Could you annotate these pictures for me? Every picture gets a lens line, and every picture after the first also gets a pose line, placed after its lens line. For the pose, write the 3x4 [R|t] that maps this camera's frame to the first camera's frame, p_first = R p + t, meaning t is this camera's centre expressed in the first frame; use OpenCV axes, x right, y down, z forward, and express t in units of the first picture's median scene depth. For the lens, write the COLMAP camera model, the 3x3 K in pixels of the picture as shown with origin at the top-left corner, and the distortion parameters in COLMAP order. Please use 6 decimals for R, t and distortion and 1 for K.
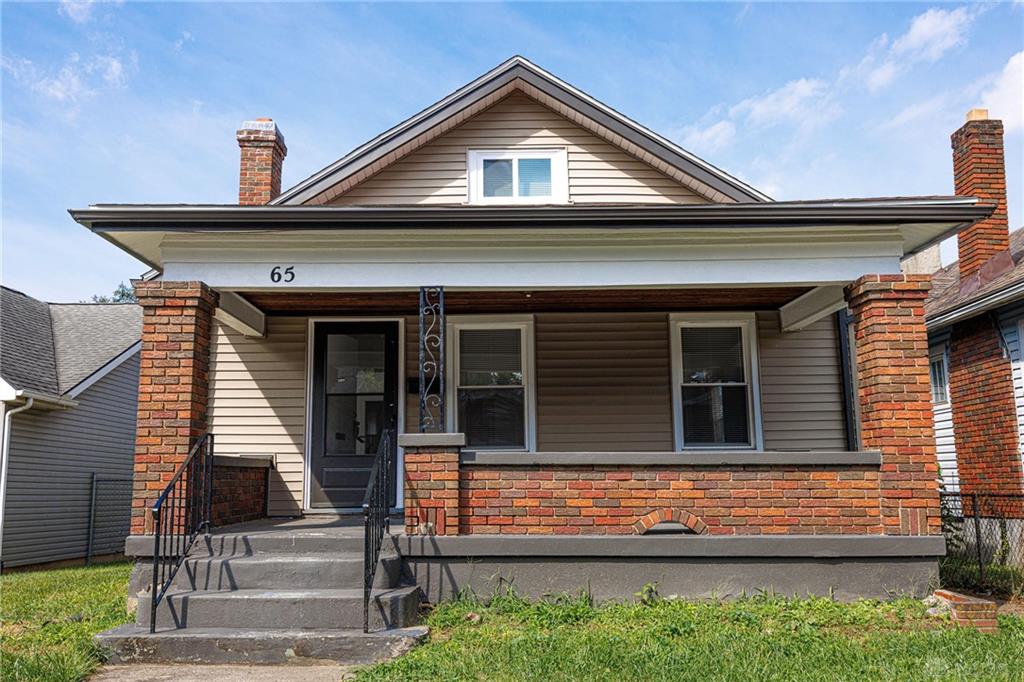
lens RADIAL K [[939.0, 0, 512.0], [0, 939.0, 341.0], [0, 0, 1]] dist [-0.009669, 0.013524]
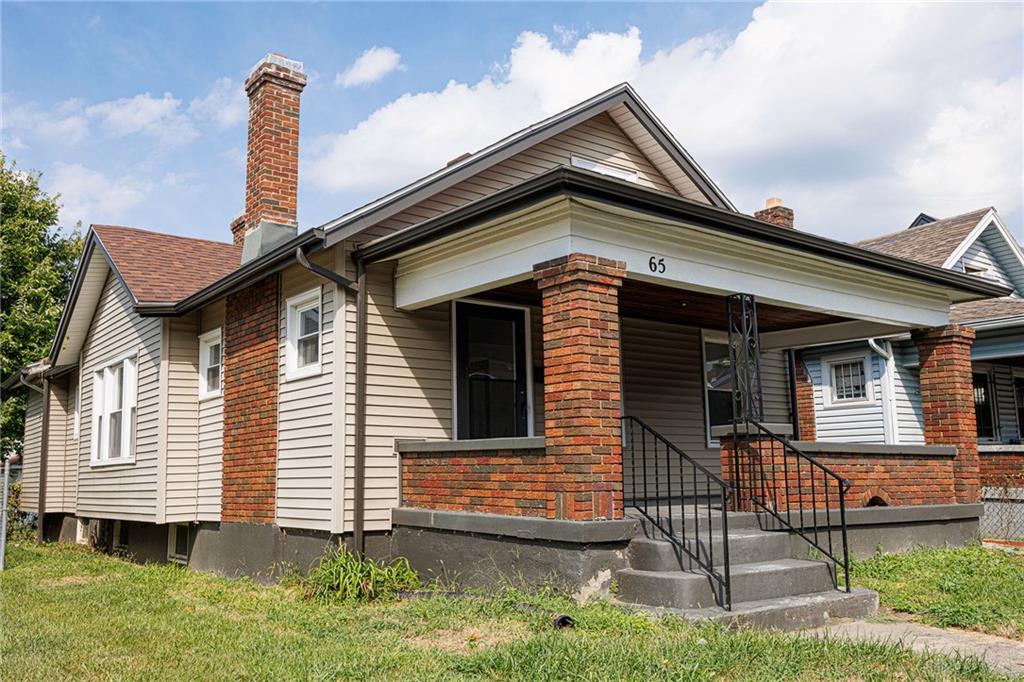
lens RADIAL K [[921.6, 0, 512.0], [0, 921.6, 341.0], [0, 0, 1]] dist [-0.014801, -0.006014]
pose [[0.776420, 0.089708, 0.623798, -0.993356], [-0.090055, 0.995452, -0.031067, 0.058204], [-0.623748, -0.032055, 0.780968, 0.305510]]
